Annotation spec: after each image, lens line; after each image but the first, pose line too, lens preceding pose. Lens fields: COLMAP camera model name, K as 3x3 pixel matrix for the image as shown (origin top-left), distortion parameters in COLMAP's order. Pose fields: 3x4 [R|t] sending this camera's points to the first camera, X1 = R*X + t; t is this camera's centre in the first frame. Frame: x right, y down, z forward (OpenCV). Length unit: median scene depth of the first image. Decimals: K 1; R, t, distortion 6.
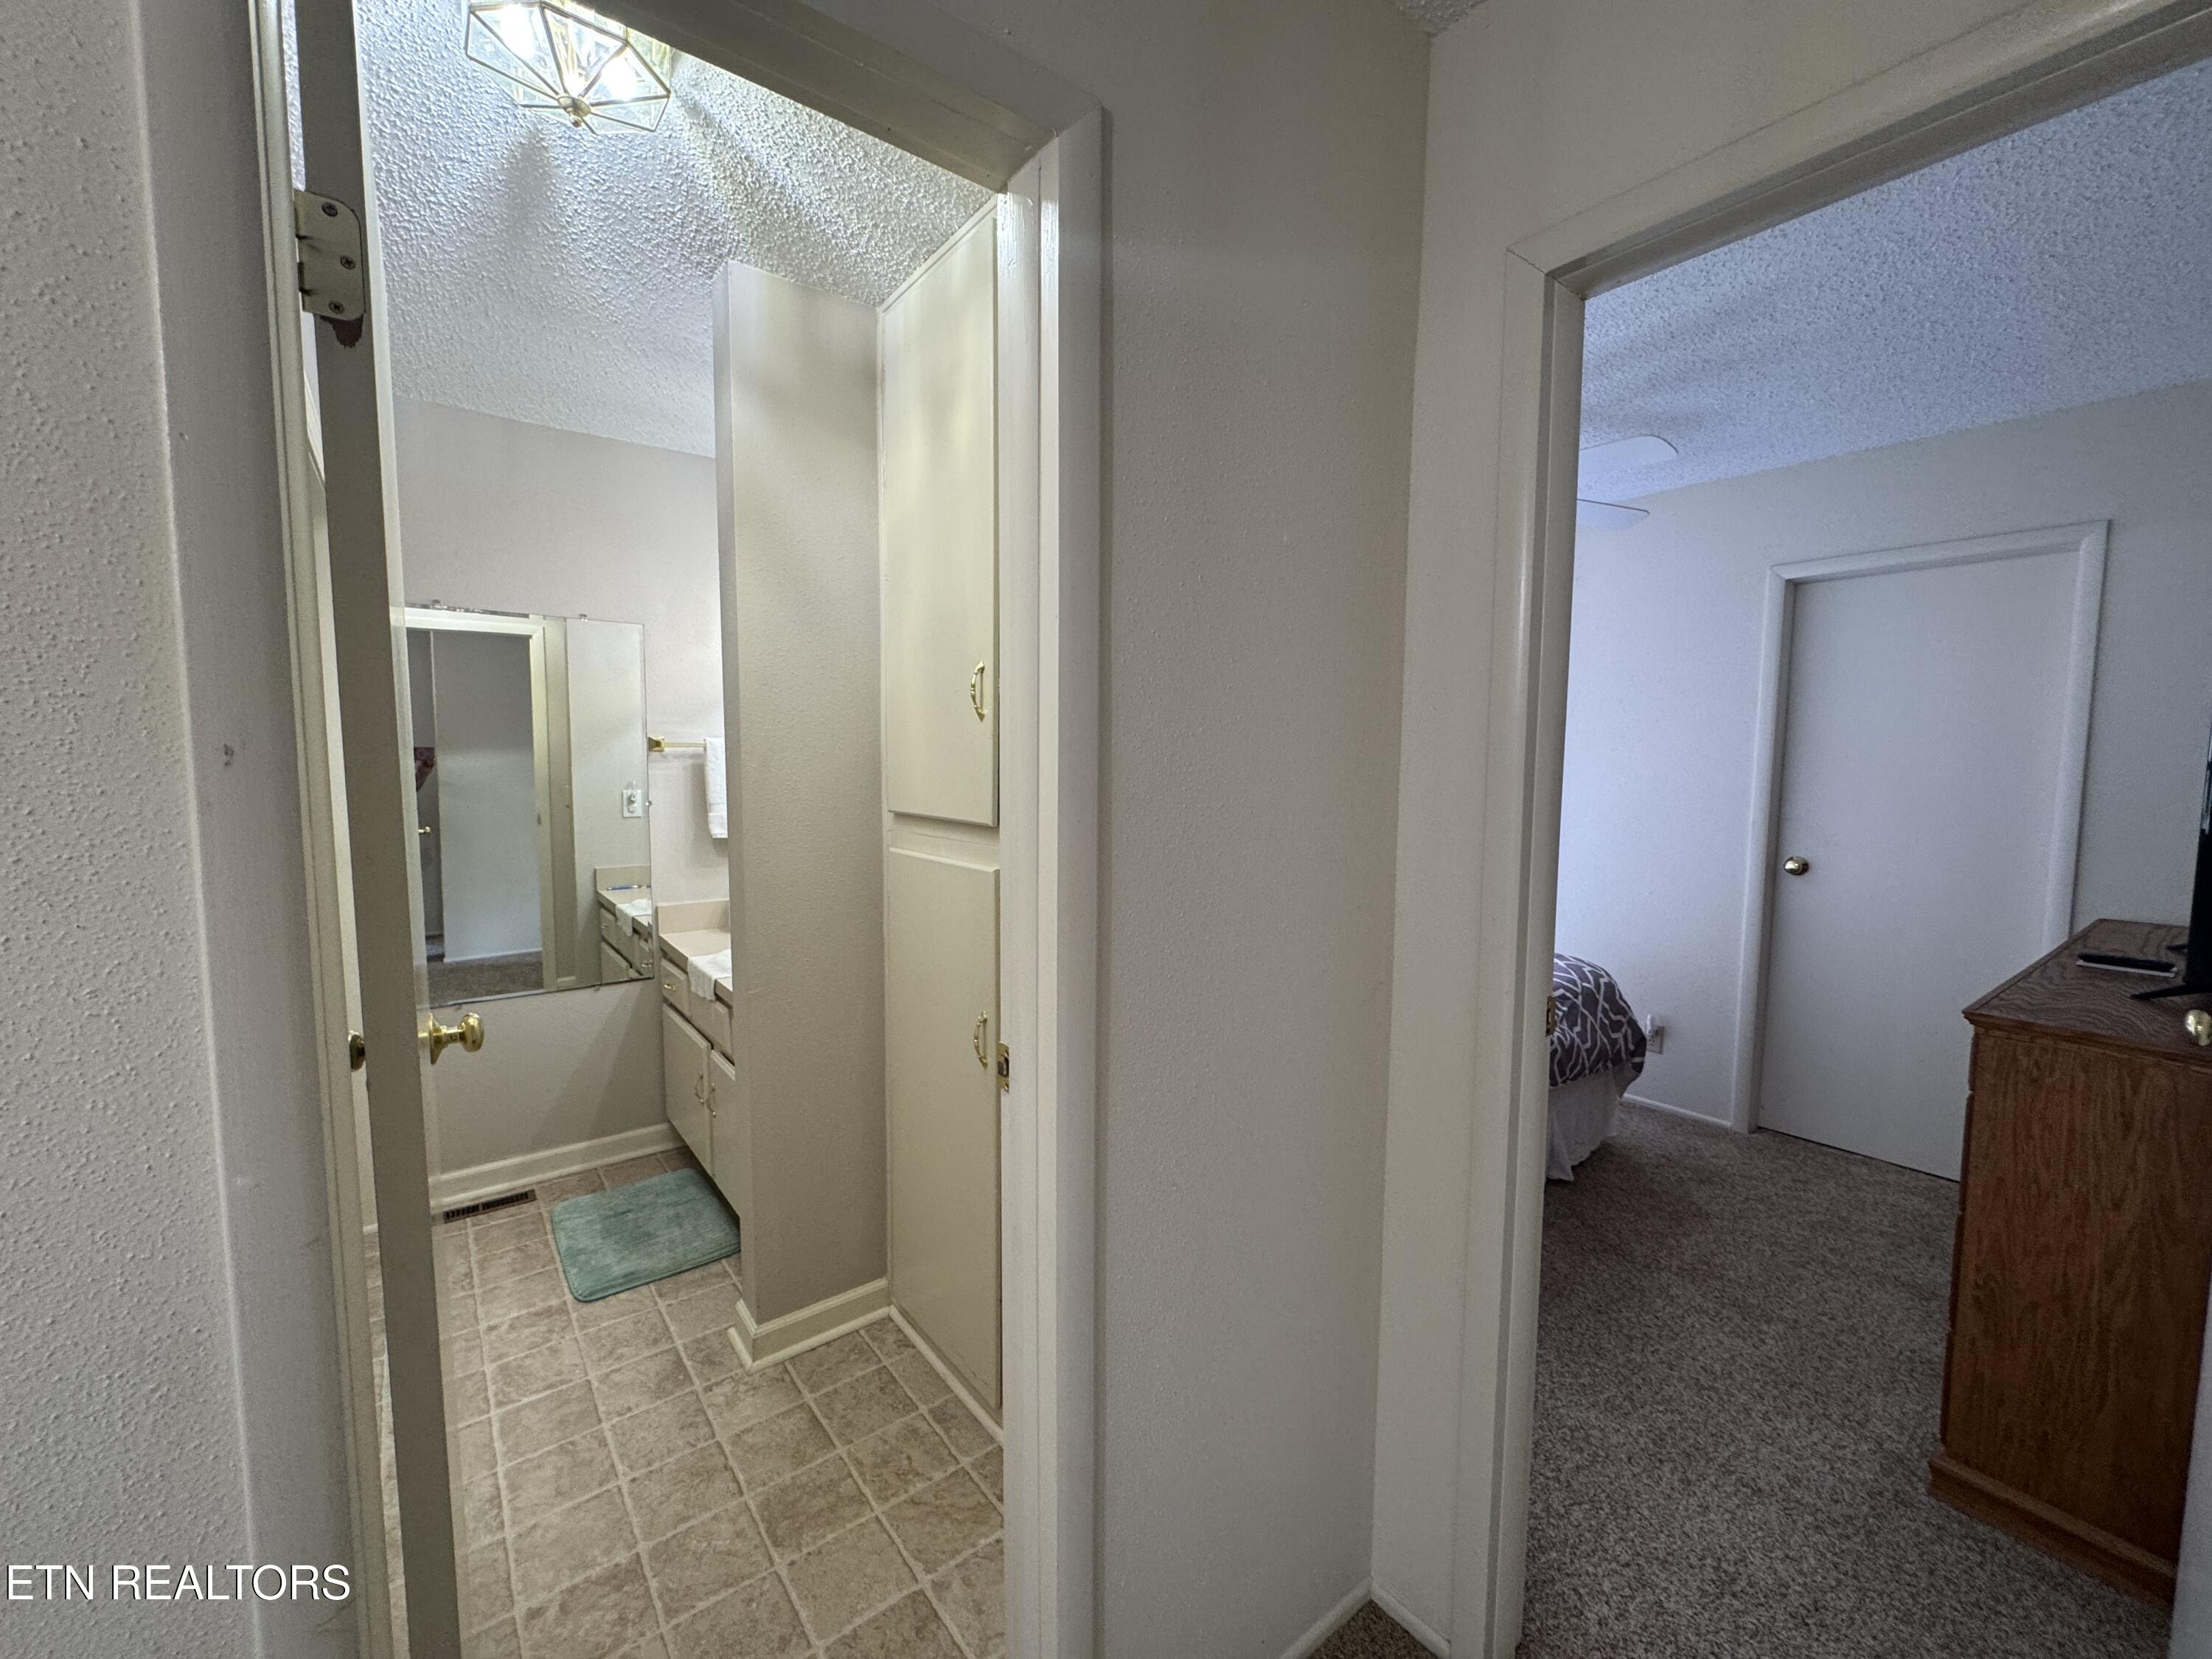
lens RADIAL K [[873.4, 0, 1106.0], [0, 873.4, 829.5], [0, 0, 1]] dist [-0.003039, -0.000212]
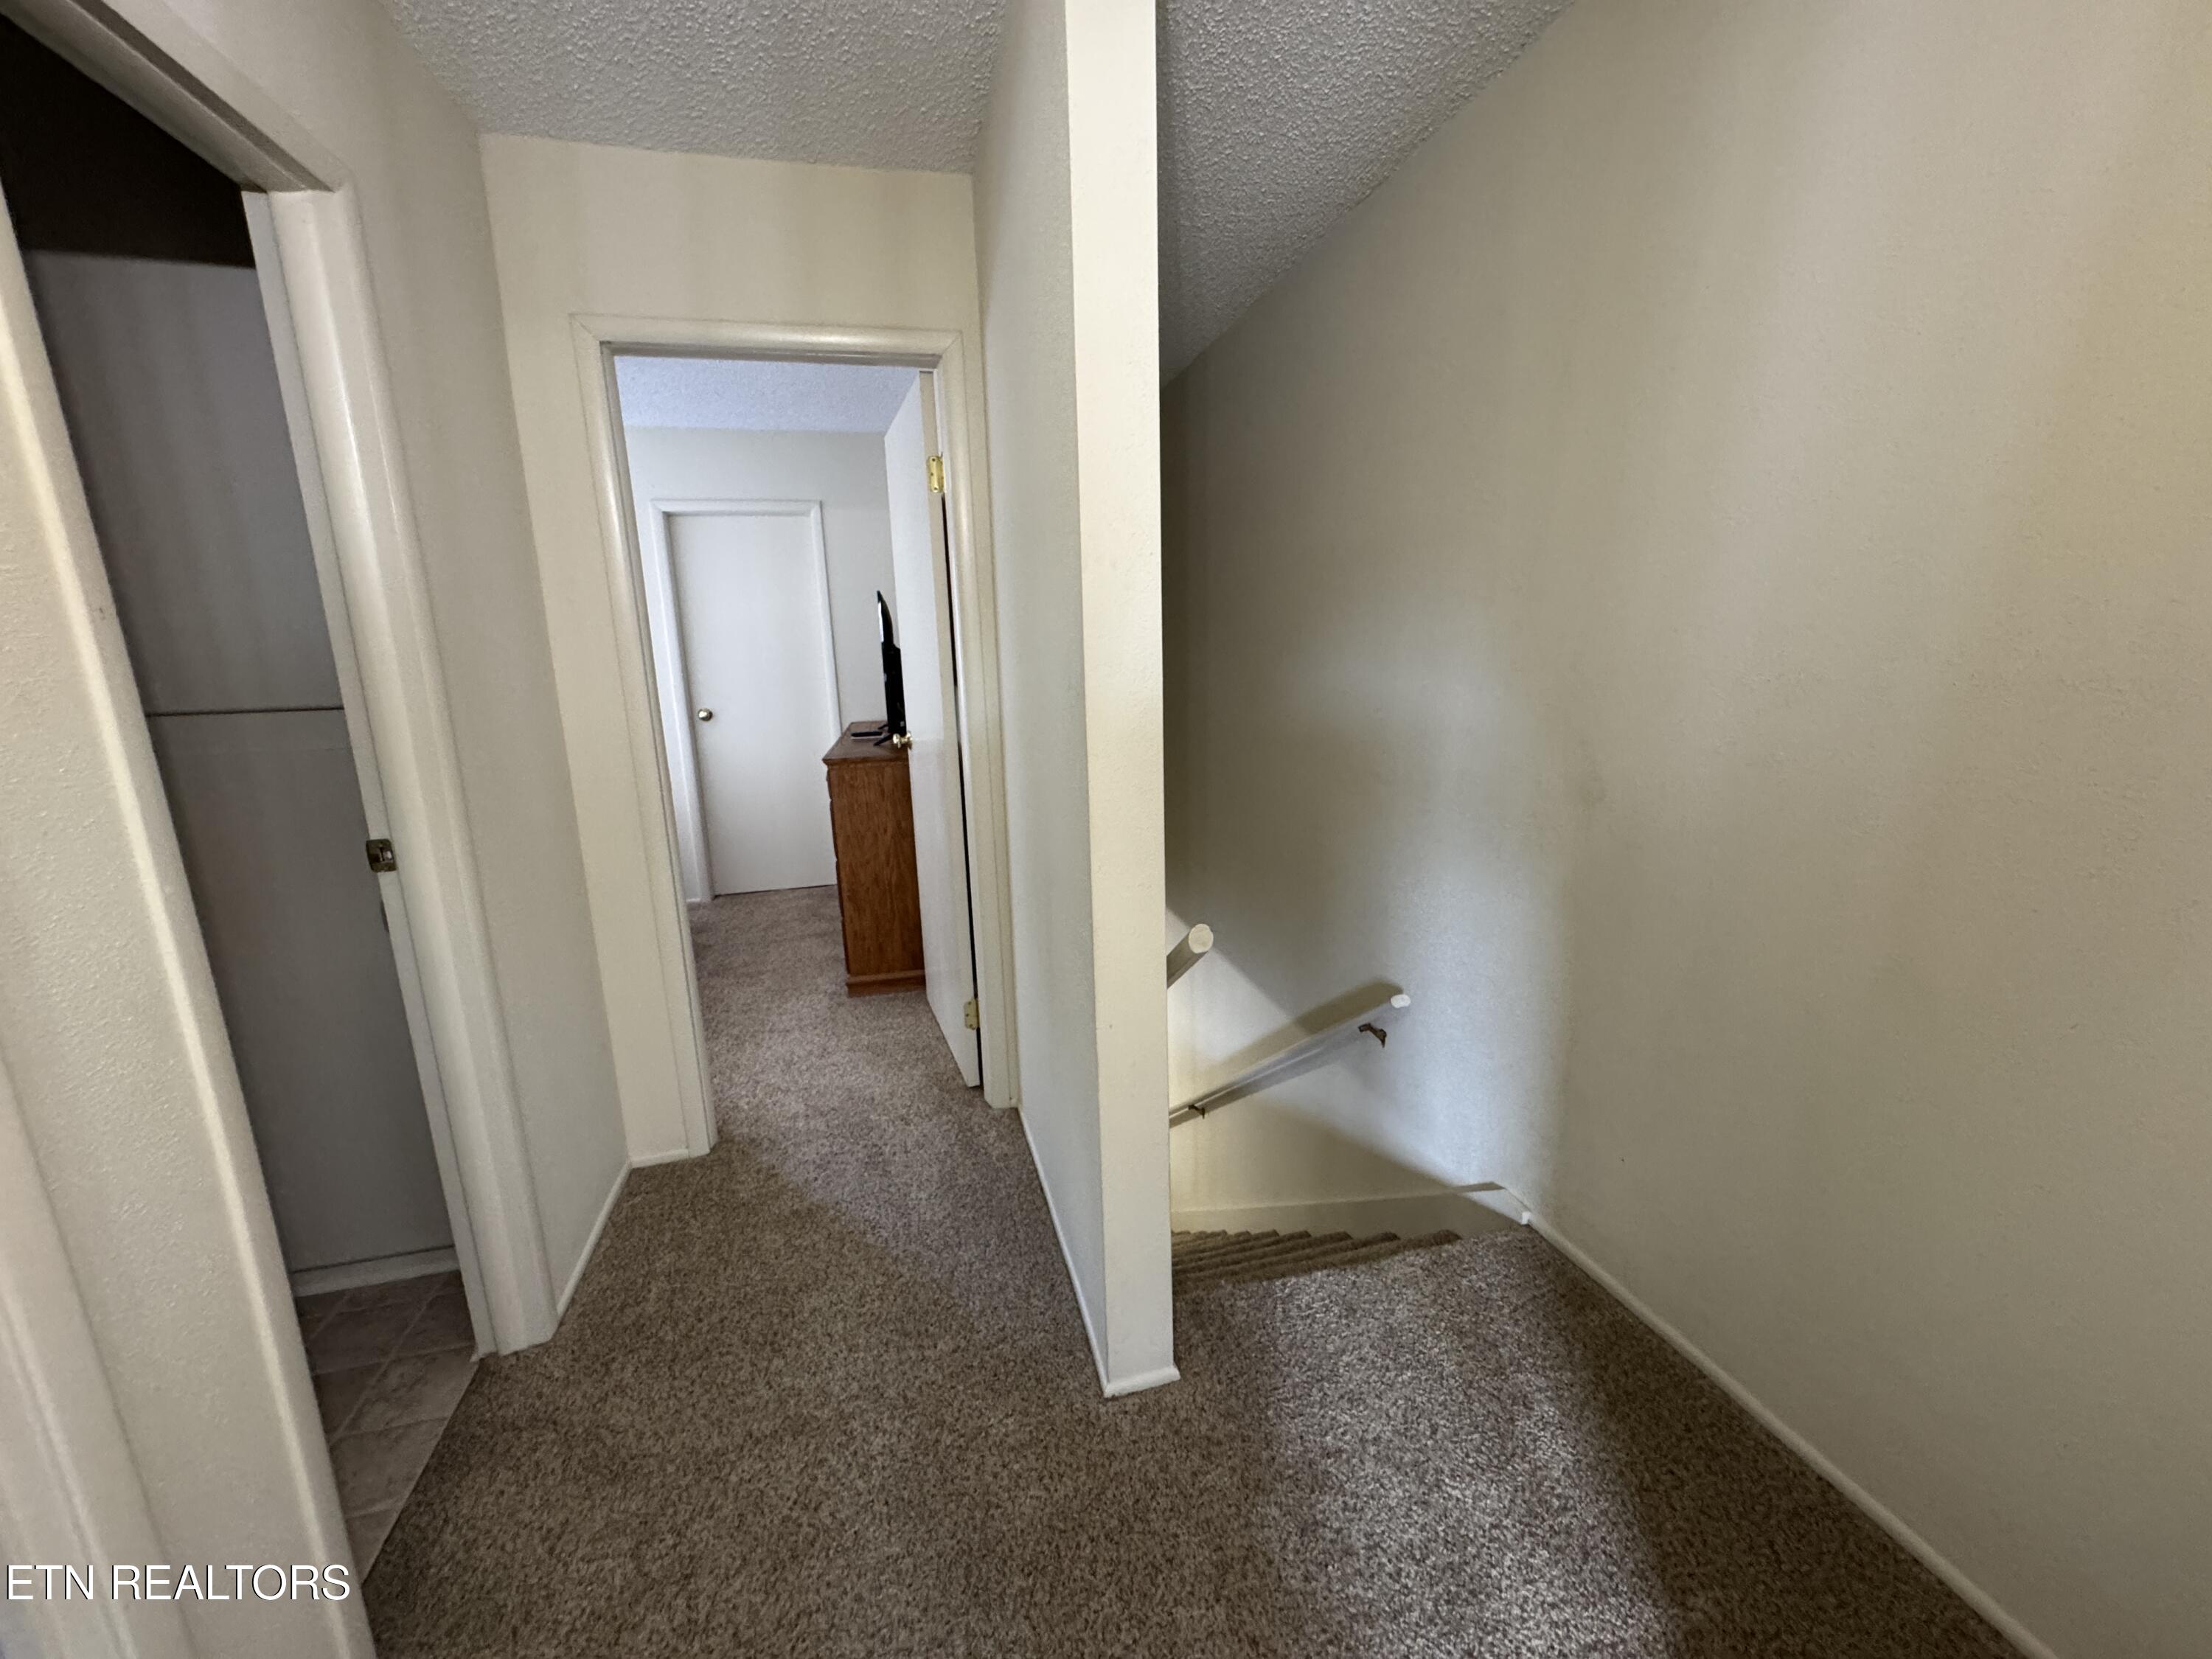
lens RADIAL K [[873.4, 0, 1106.0], [0, 873.4, 829.5], [0, 0, 1]] dist [-0.003039, -0.000212]
pose [[0.391568, -0.206513, 0.896675, -0.588625], [0.100883, 0.978250, 0.181245, 0.064175], [-0.914602, 0.019489, 0.403885, -0.403022]]
